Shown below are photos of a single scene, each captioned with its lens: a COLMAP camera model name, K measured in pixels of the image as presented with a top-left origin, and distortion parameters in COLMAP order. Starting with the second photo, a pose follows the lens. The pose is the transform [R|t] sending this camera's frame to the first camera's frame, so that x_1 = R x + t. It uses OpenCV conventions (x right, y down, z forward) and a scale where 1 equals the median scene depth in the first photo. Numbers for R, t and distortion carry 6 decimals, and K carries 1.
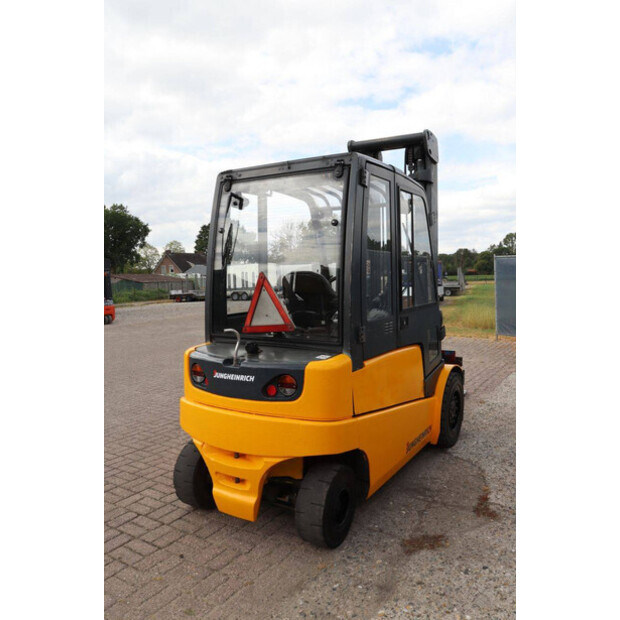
lens RADIAL K [[504.8, 0, 310.0], [0, 504.8, 310.0], [0, 0, 1]] dist [-0.098883, 0.002635]
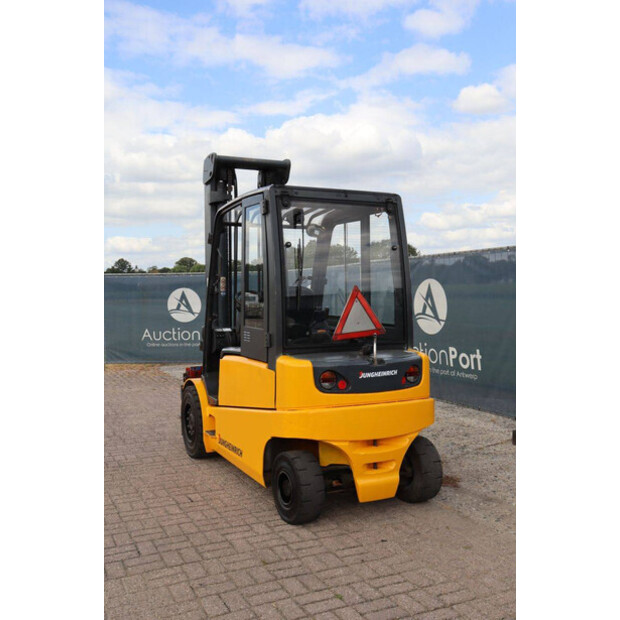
lens RADIAL K [[656.5, 0, 310.0], [0, 656.5, 310.0], [0, 0, 1]] dist [-0.037703, 0.000887]
pose [[0.547926, -0.017533, 0.836343, -1.401901], [0.063647, 0.997756, -0.020781, 0.005395], [-0.834102, 0.064617, 0.547813, 0.266360]]
